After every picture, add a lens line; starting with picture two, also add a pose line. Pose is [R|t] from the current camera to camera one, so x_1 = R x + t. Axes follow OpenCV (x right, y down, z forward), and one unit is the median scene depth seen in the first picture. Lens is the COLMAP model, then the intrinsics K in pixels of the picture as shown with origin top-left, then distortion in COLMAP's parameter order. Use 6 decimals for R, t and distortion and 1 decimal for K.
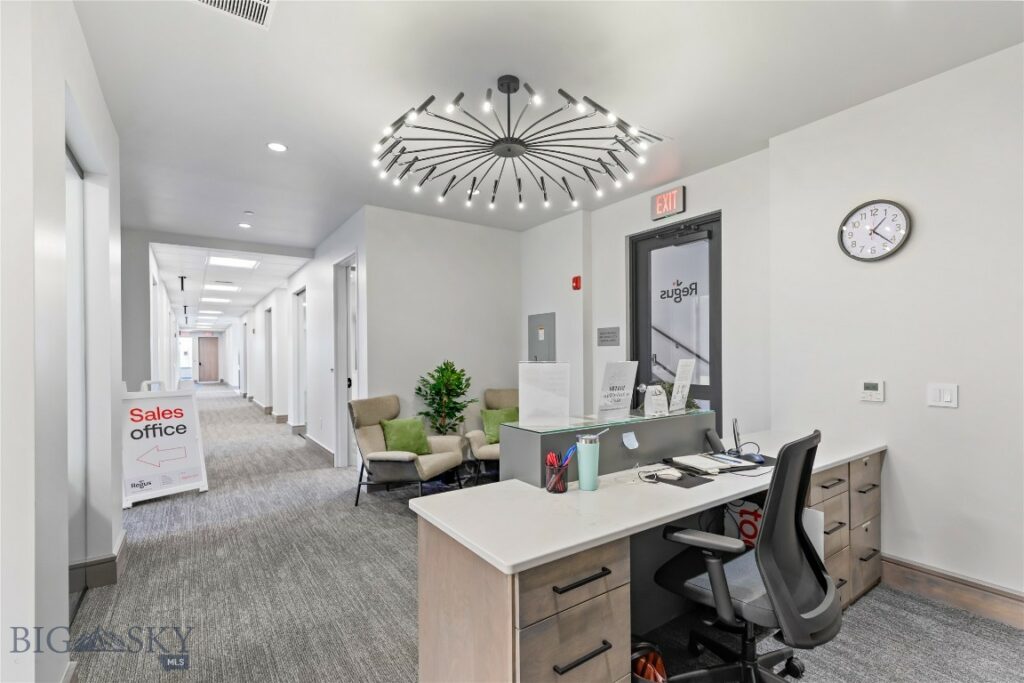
lens RADIAL K [[462.2, 0, 508.7], [0, 462.2, 350.7], [0, 0, 1]] dist [0.002768, 0.000414]
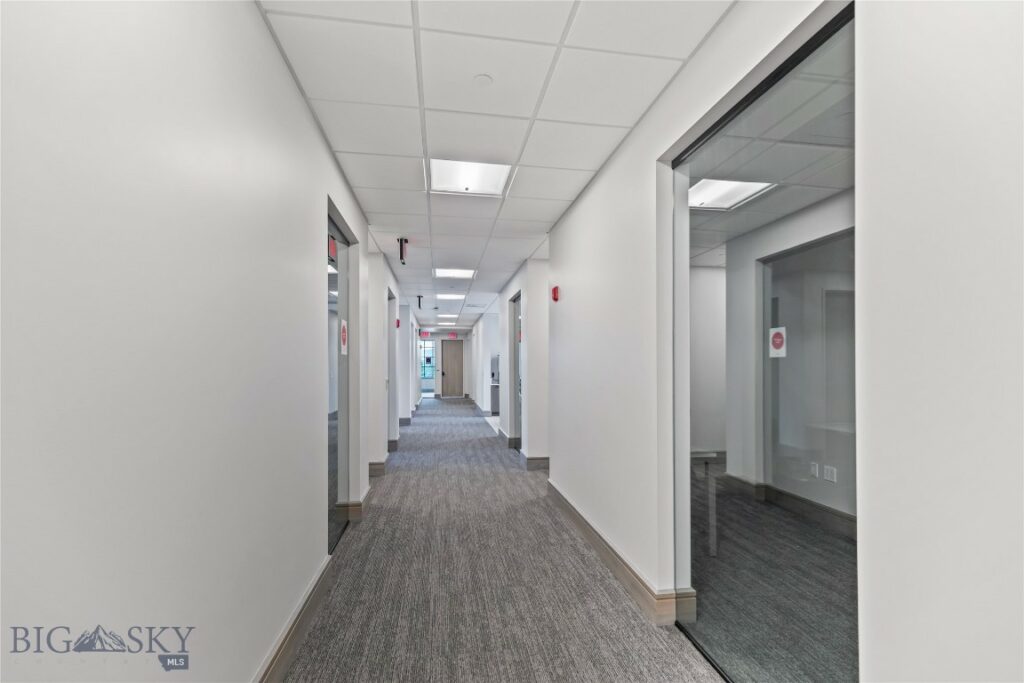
lens RADIAL K [[481.0, 0, 511.6], [0, 481.0, 365.6], [0, 0, 1]] dist [0.002617, 0.000636]
pose [[0.899464, 0.012198, -0.436824, -0.582702], [-0.008140, 0.999905, 0.011162, 0.013240], [0.436918, -0.006484, 0.899478, 0.894846]]
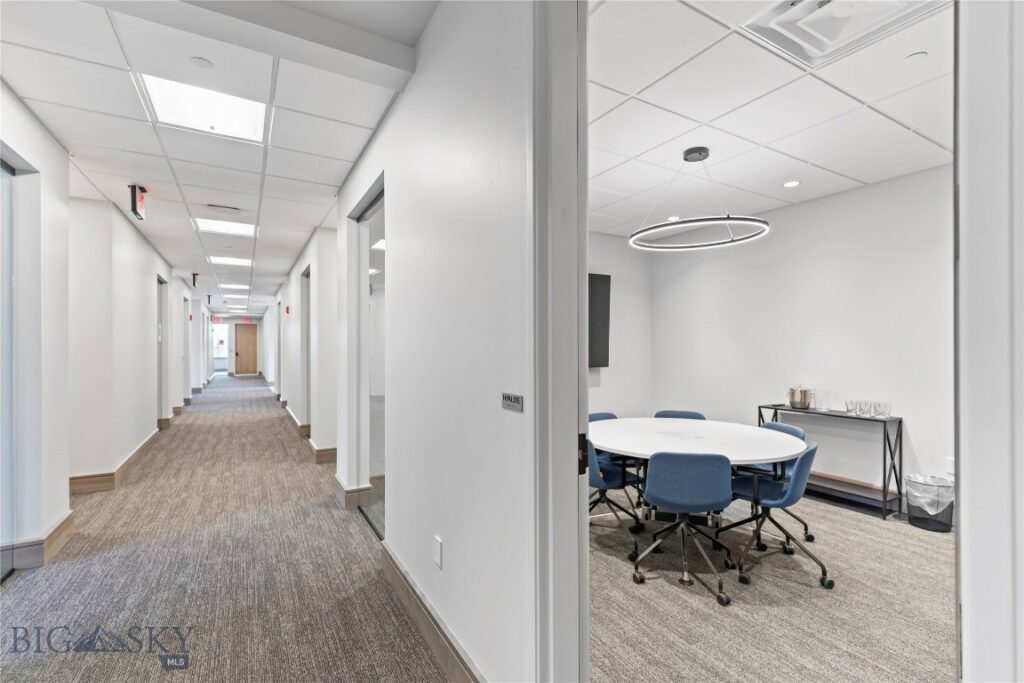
lens RADIAL K [[470.5, 0, 512.0], [0, 470.5, 341.5], [0, 0, 1]] dist [0.001077, 0.000063]
pose [[0.996750, 0.005851, -0.080340, -0.205997], [-0.005911, 0.999982, -0.000498, 0.005202], [0.080336, 0.000971, 0.996767, 0.420849]]
